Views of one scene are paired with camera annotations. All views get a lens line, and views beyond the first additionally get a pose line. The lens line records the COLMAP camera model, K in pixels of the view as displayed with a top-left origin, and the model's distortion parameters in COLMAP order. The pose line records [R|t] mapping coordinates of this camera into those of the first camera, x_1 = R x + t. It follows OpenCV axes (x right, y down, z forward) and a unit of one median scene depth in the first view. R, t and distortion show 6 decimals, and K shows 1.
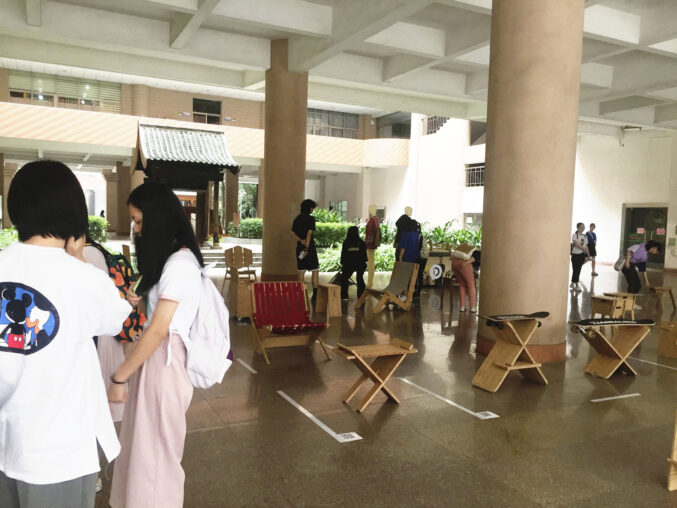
lens RADIAL K [[582.5, 0, 338.5], [0, 582.5, 254.0], [0, 0, 1]] dist [-0.003057, -0.003198]
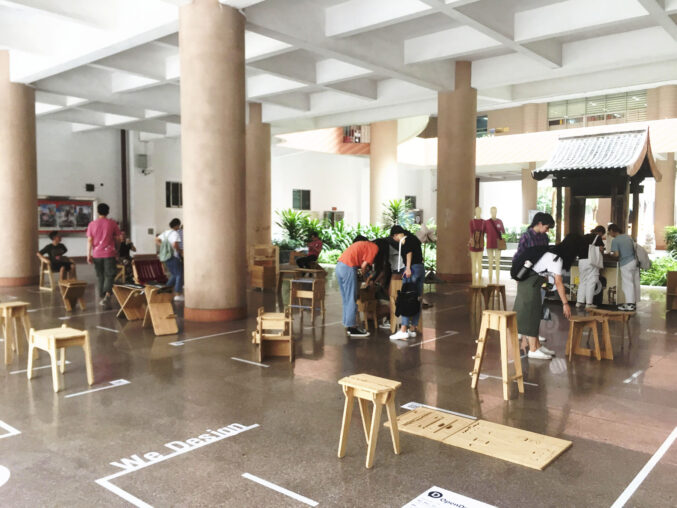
lens RADIAL K [[582.5, 0, 338.5], [0, 582.5, 254.0], [0, 0, 1]] dist [-0.003057, -0.003198]
pose [[0.387946, 0.020664, -0.921451, 0.484921], [-0.045378, 0.998964, 0.003297, 0.004217], [0.920564, 0.040535, 0.388482, 0.222217]]
